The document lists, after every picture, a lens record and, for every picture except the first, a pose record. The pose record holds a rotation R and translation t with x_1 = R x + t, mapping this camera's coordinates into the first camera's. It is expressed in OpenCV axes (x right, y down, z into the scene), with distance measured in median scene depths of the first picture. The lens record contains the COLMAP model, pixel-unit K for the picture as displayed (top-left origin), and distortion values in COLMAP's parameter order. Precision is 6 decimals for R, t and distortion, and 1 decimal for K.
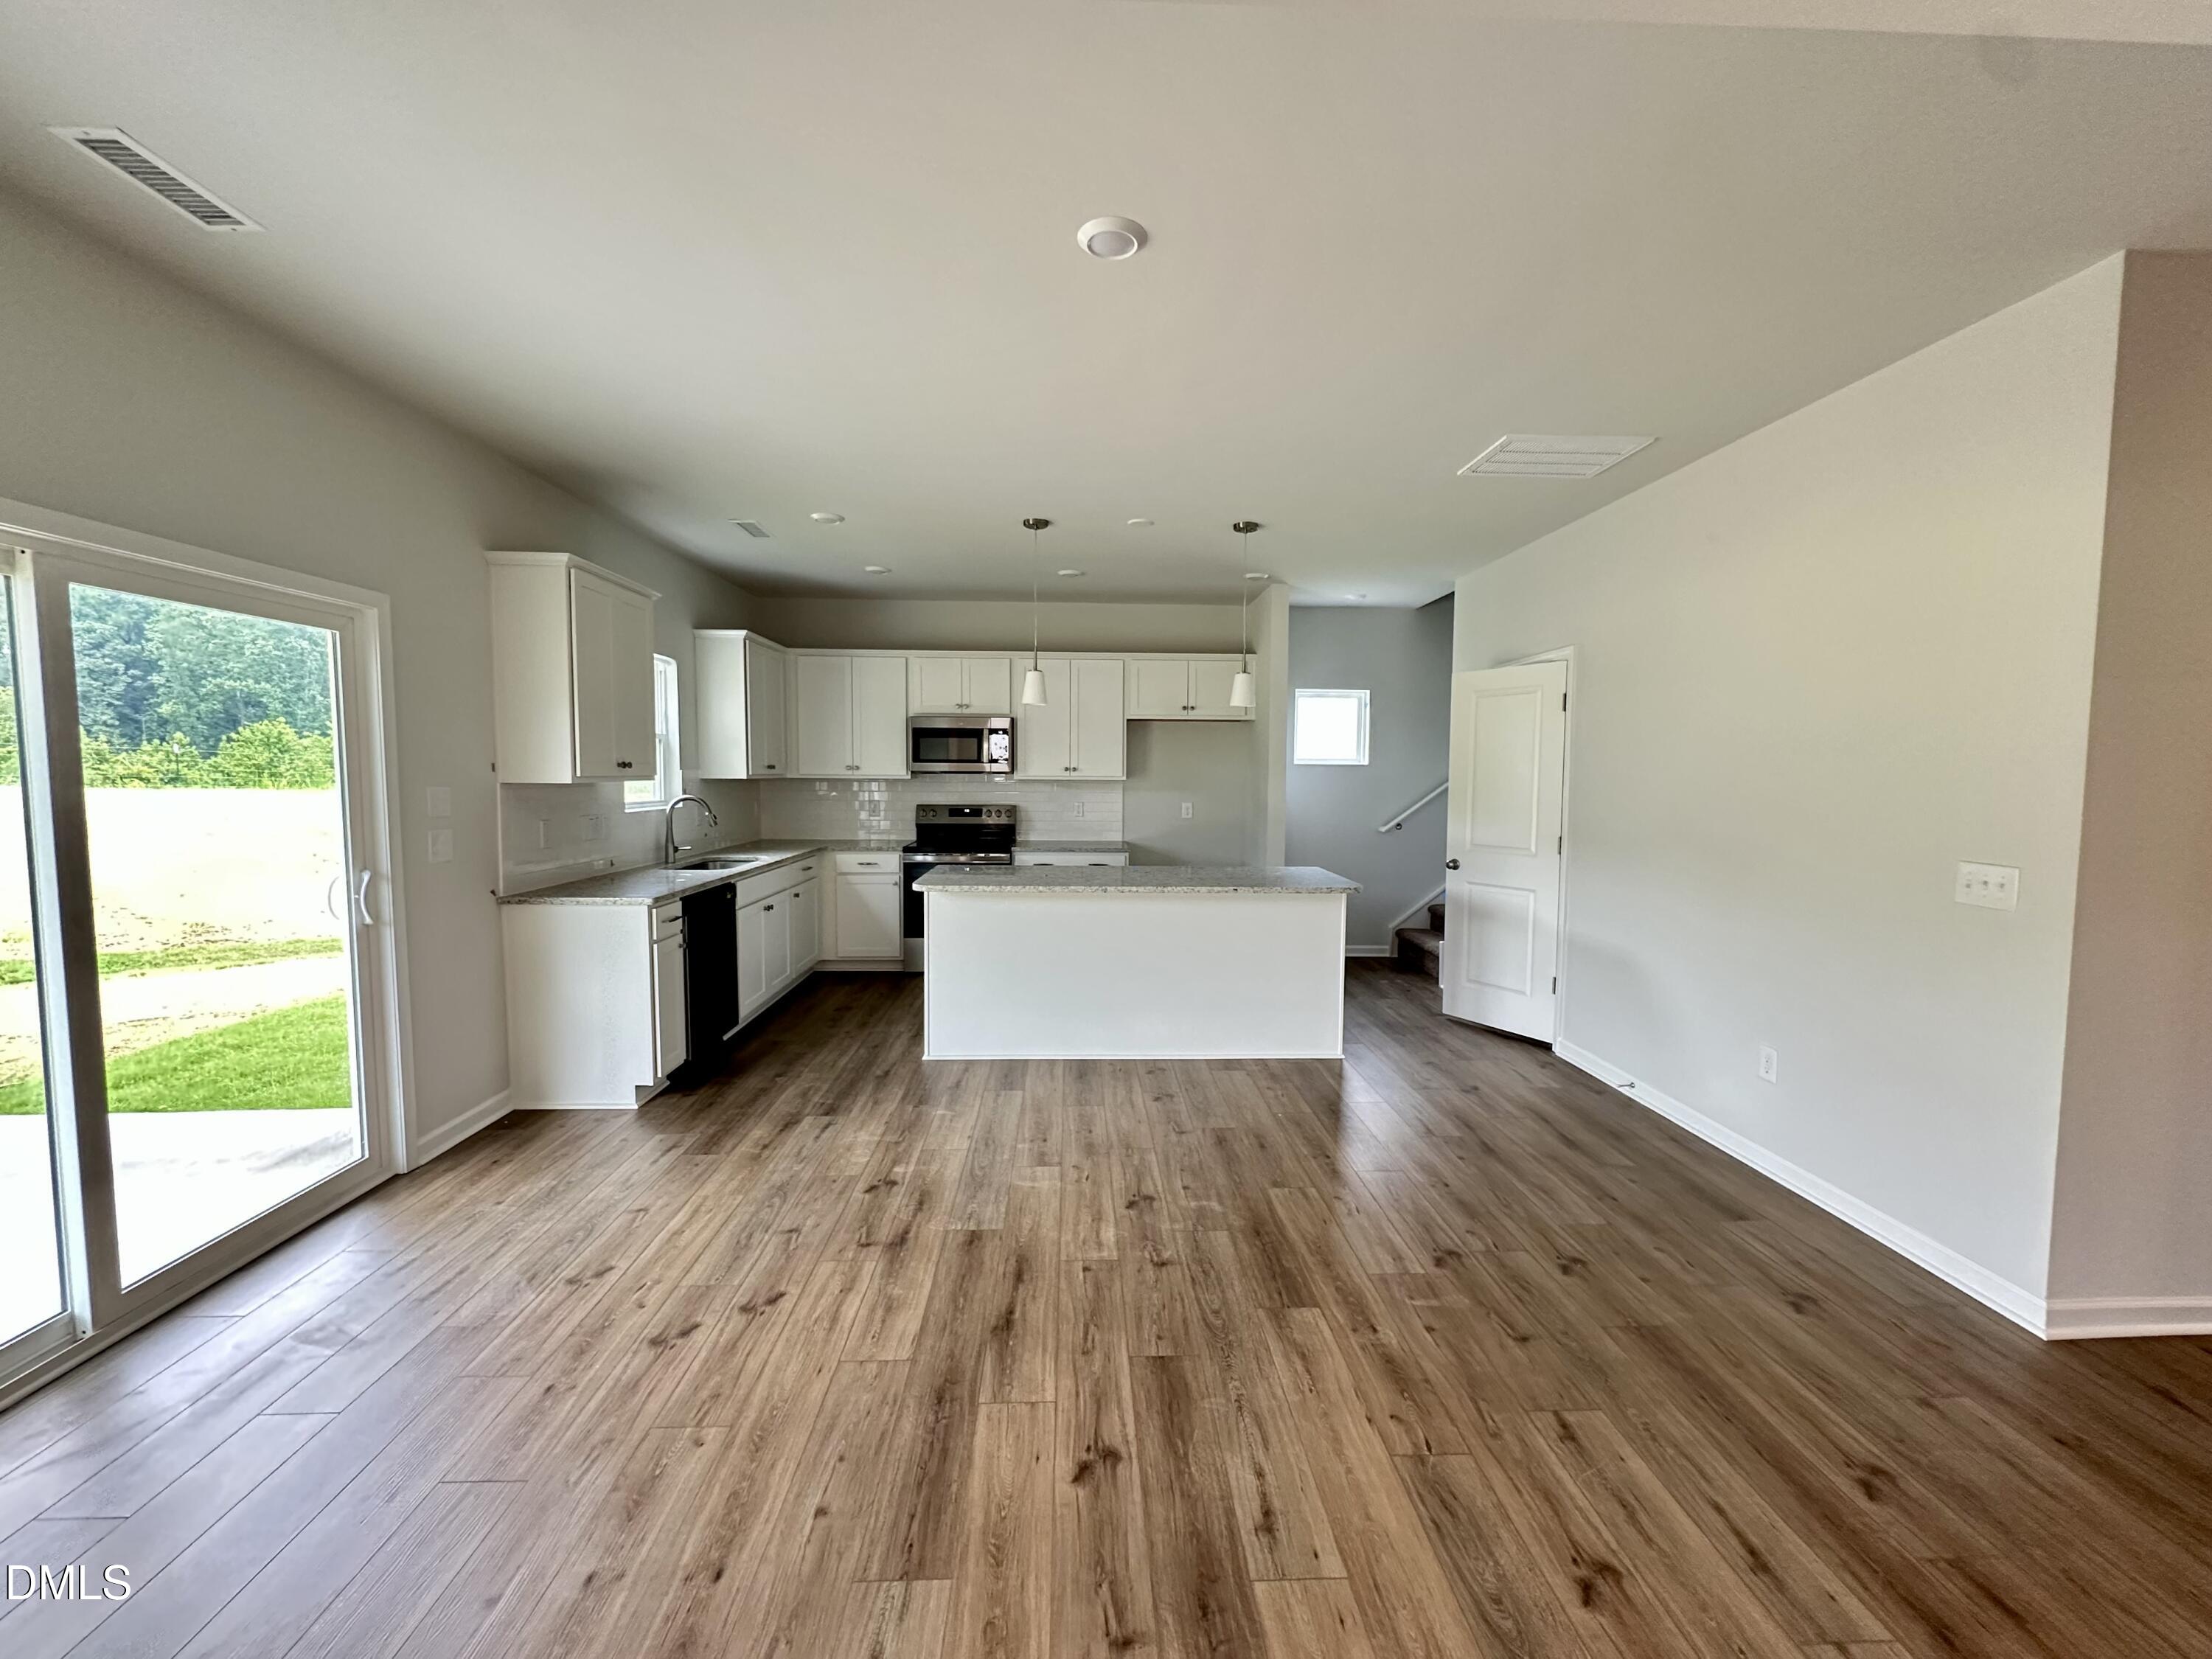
lens RADIAL K [[886.0, 0, 1106.0], [0, 886.0, 829.5], [0, 0, 1]] dist [0.002284, -0.000070]
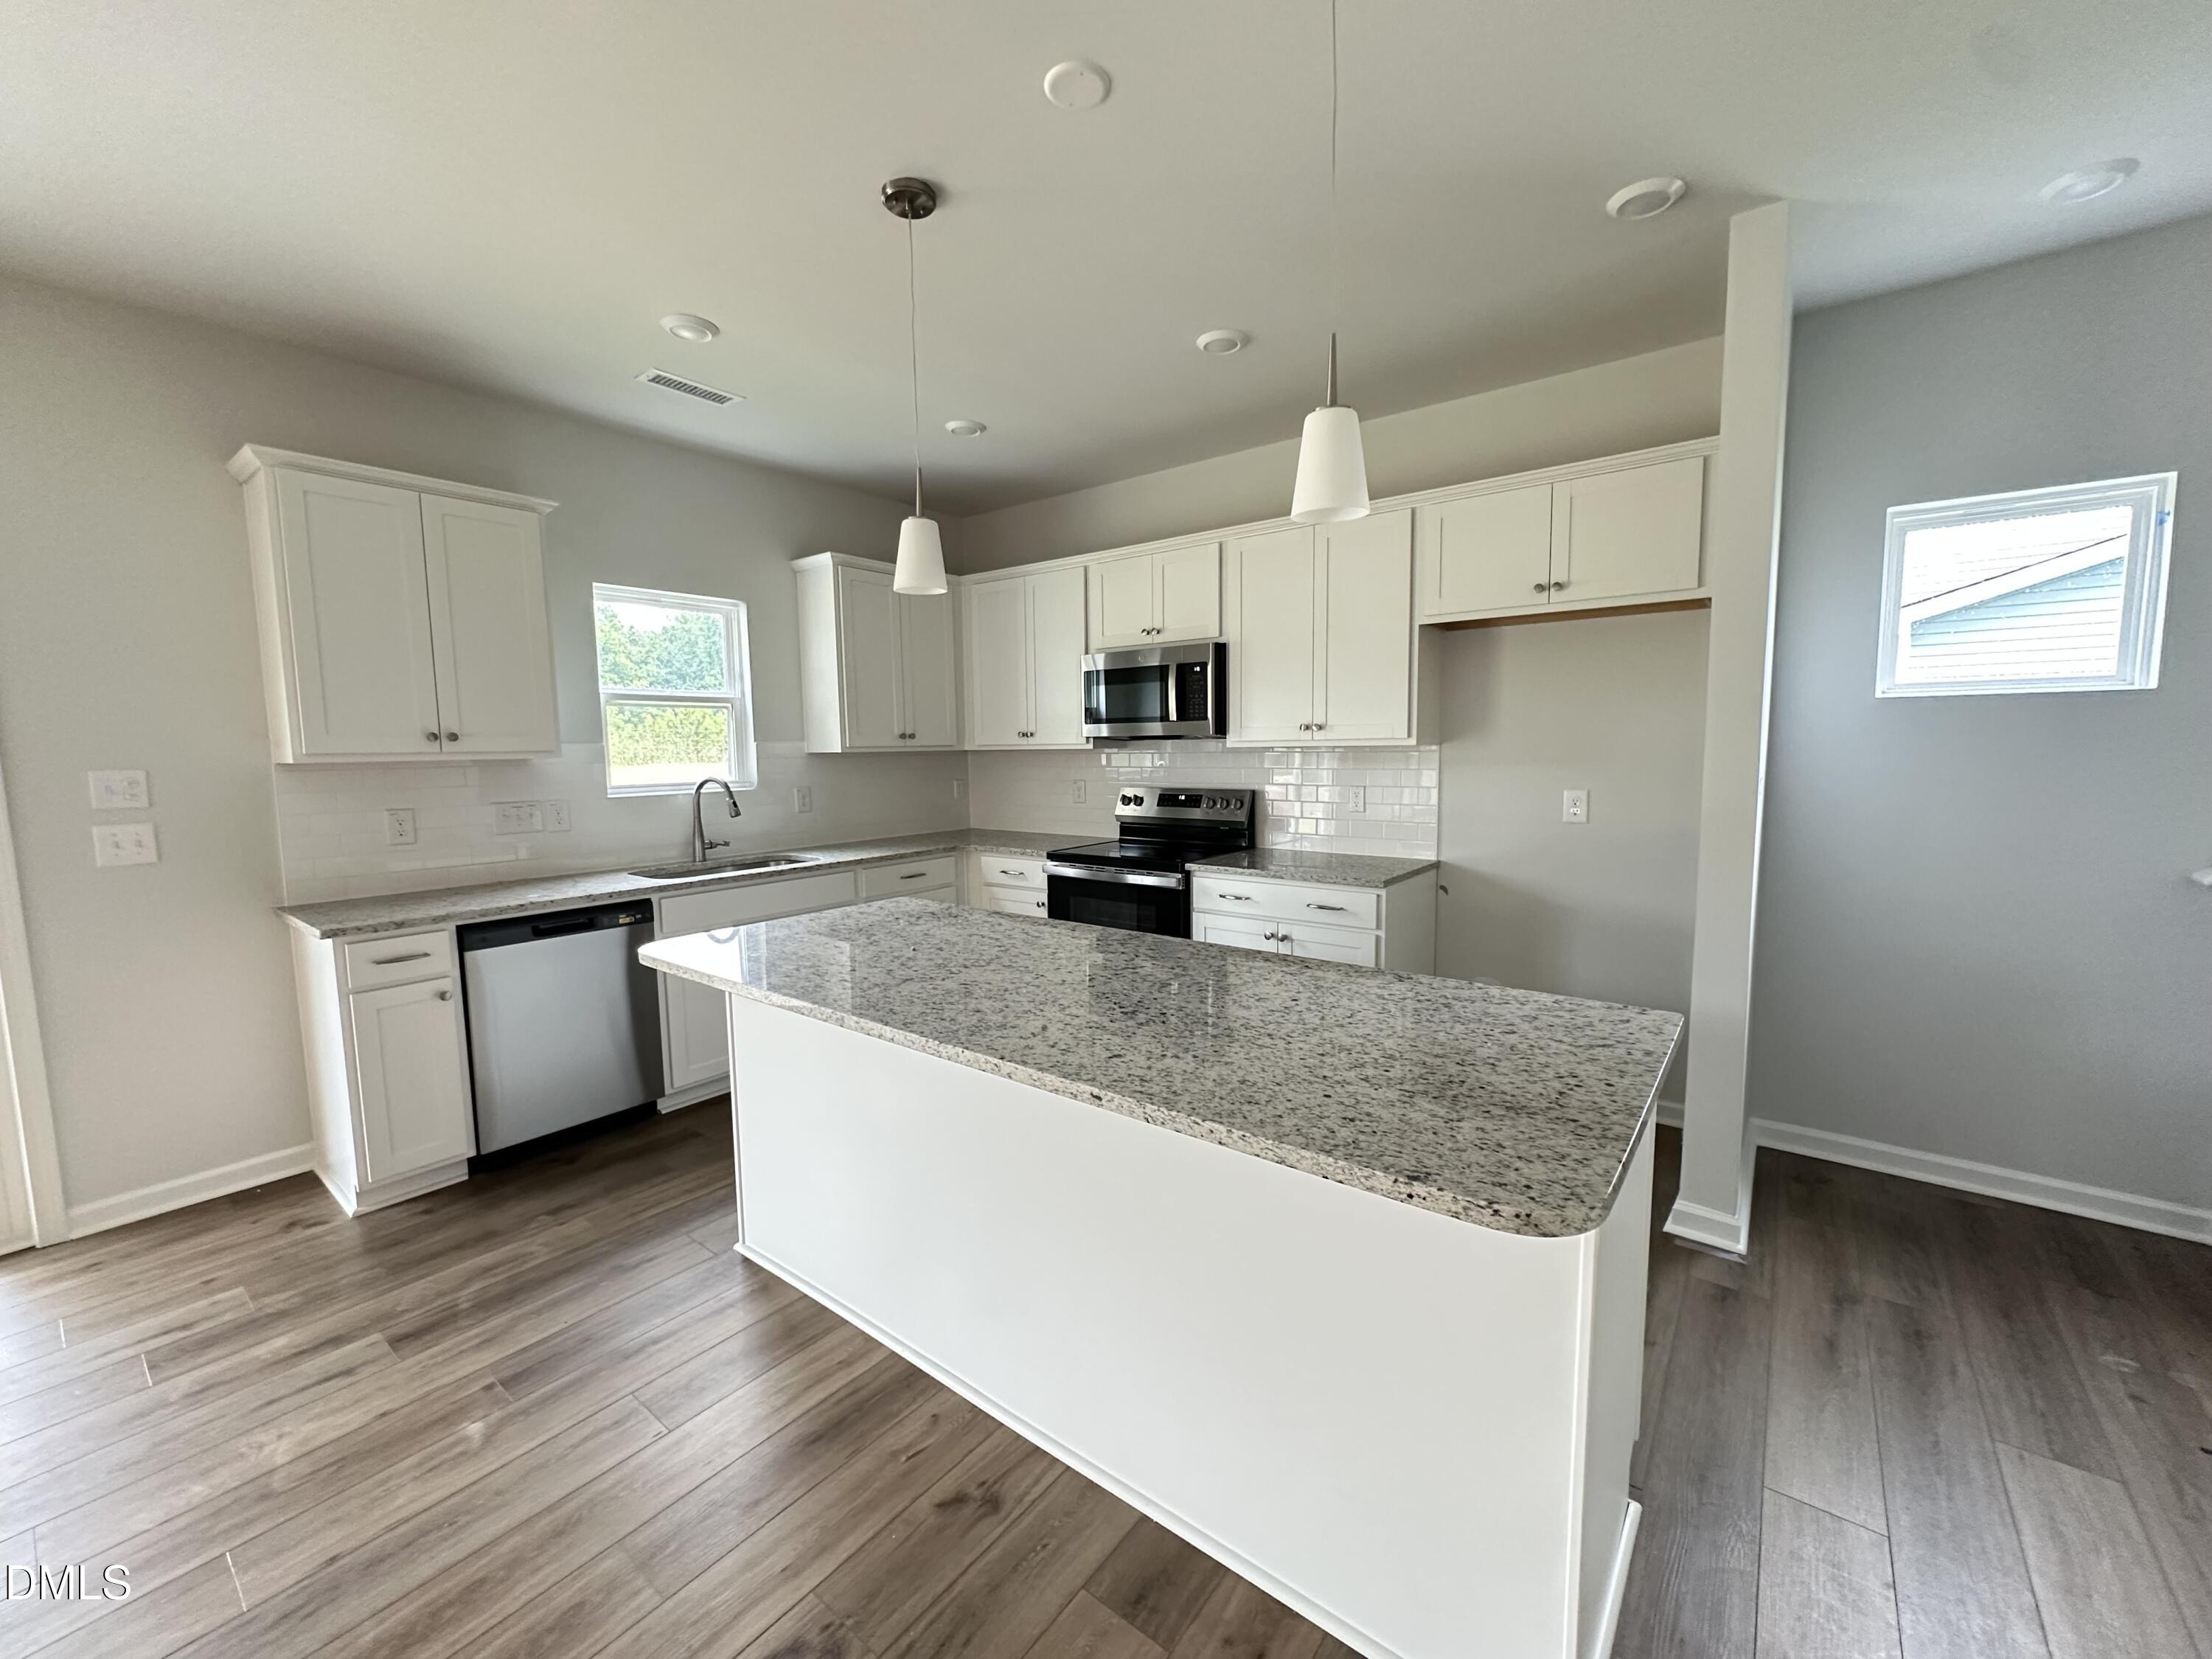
lens RADIAL K [[886.0, 0, 1106.0], [0, 886.0, 829.5], [0, 0, 1]] dist [0.002284, -0.000070]
pose [[0.761671, 0.045165, -0.646388, 0.231382], [-0.024500, 0.998862, 0.040923, -0.024980], [0.647501, -0.015334, 0.761911, 0.517825]]
